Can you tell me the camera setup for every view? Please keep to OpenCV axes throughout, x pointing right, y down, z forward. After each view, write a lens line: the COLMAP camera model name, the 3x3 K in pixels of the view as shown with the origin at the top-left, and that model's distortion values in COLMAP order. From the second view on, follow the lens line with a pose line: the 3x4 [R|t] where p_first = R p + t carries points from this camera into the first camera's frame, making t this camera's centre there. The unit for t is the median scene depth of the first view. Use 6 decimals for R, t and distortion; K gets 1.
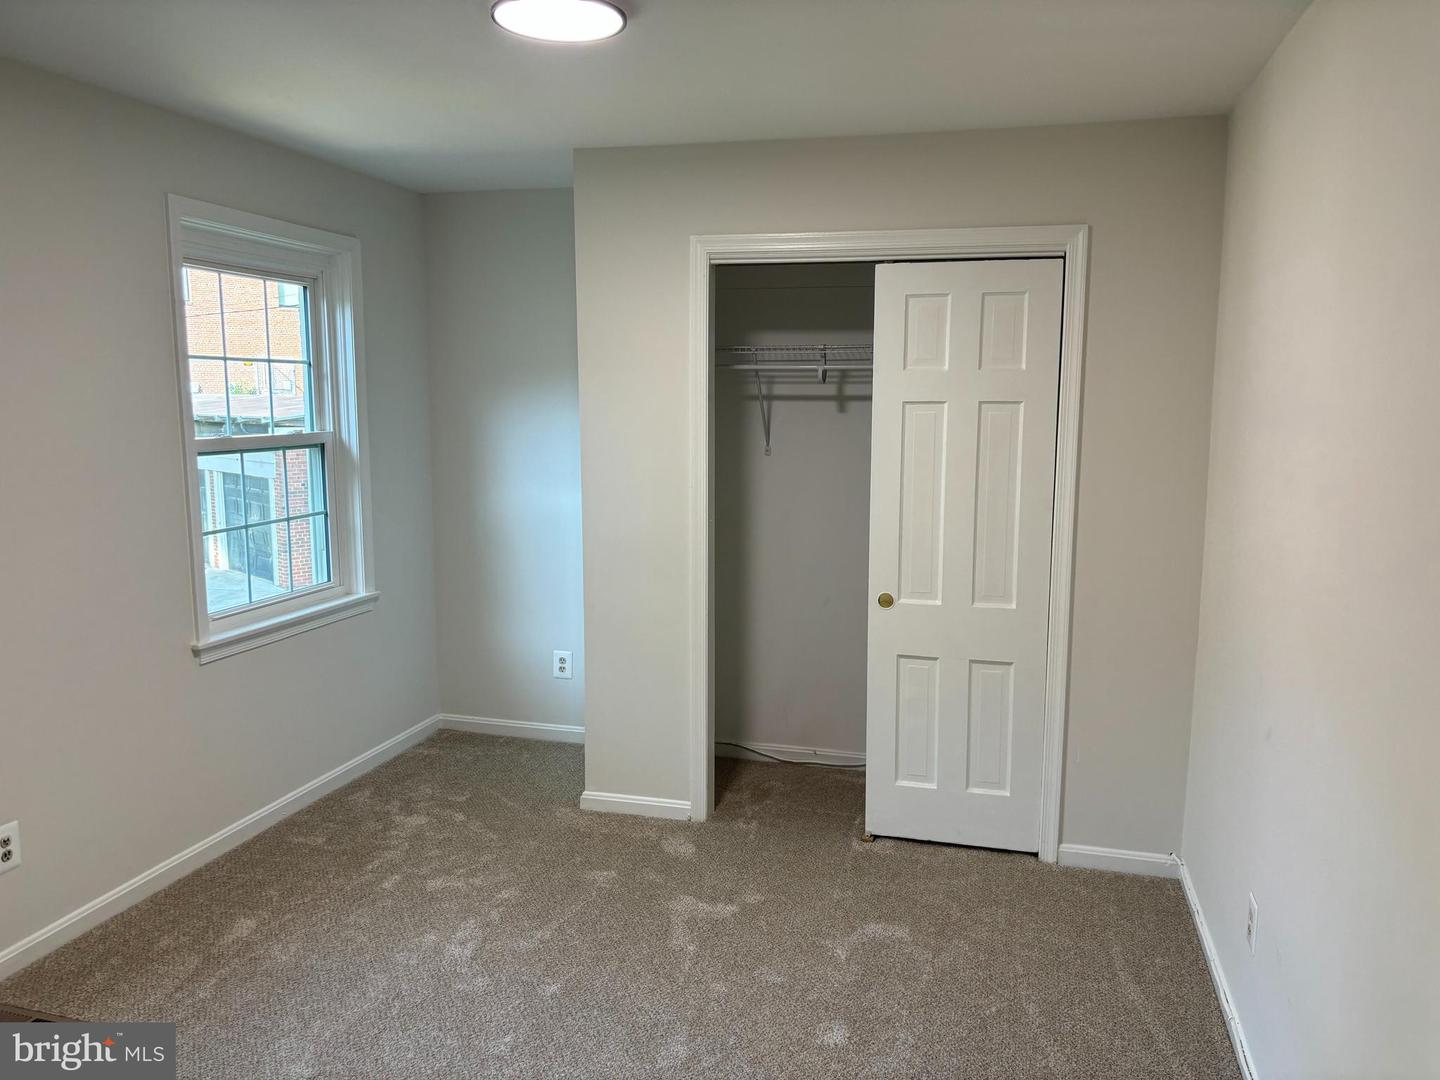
lens RADIAL K [[1112.7, 0, 720.0], [0, 1112.7, 540.0], [0, 0, 1]] dist [0.056606, -0.056349]
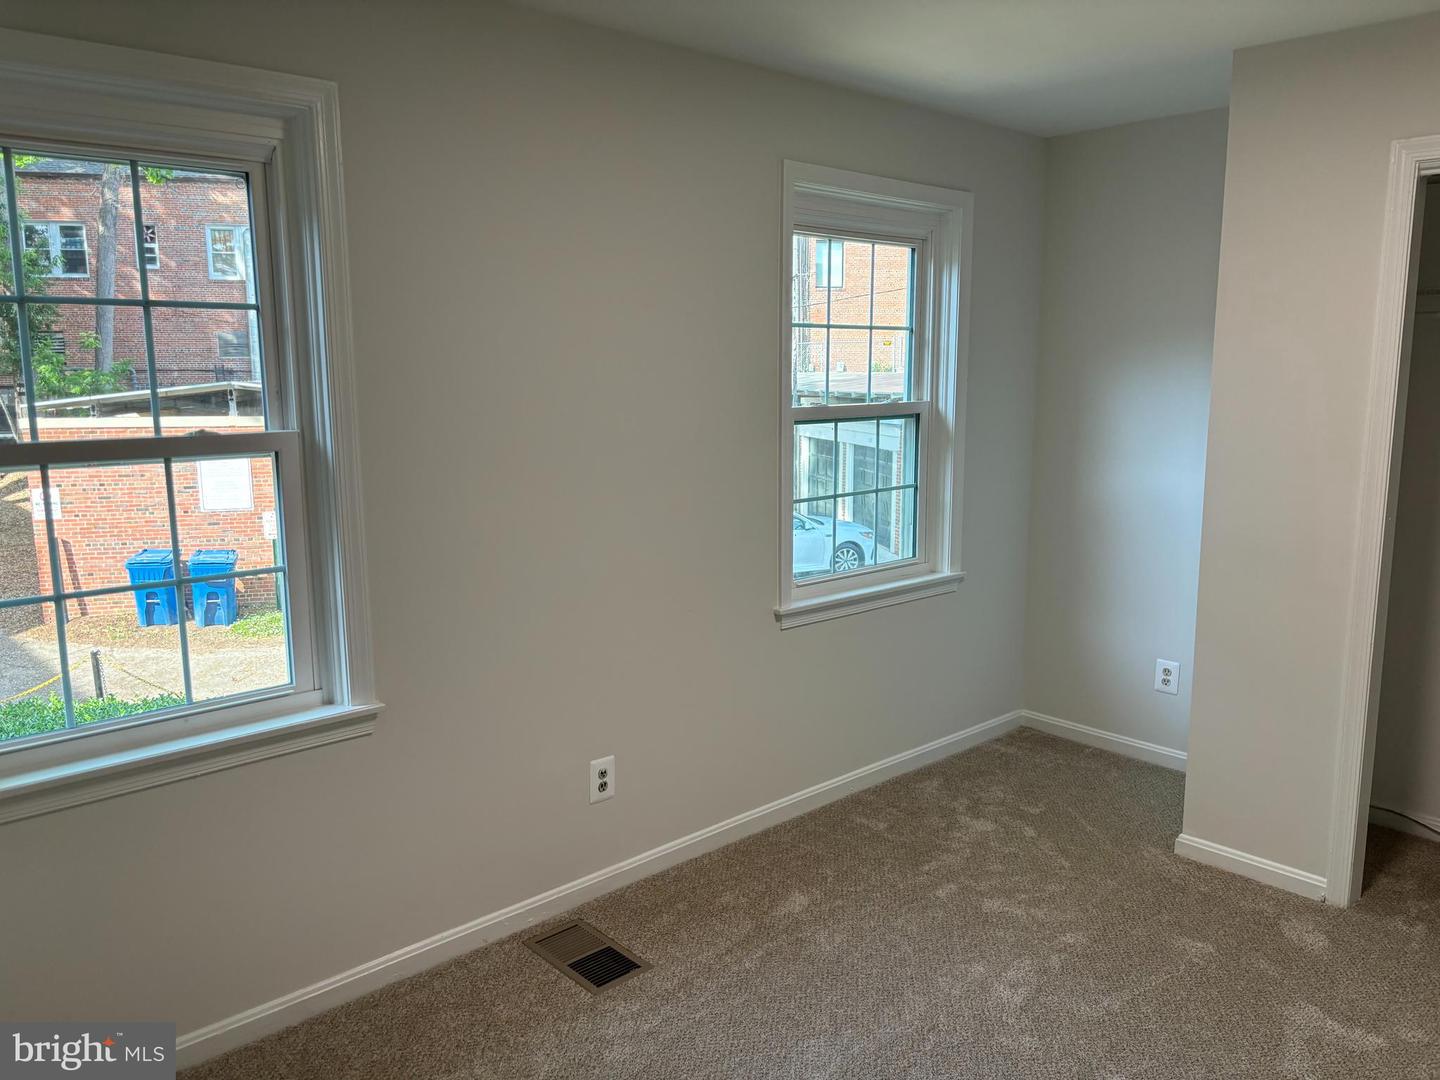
lens RADIAL K [[1112.7, 0, 720.0], [0, 1112.7, 540.0], [0, 0, 1]] dist [0.056606, -0.056349]
pose [[0.855486, 0.073942, -0.512519, -0.002570], [-0.064168, 0.997261, 0.036770, -0.002573], [0.513834, 0.001431, 0.857888, 0.108769]]
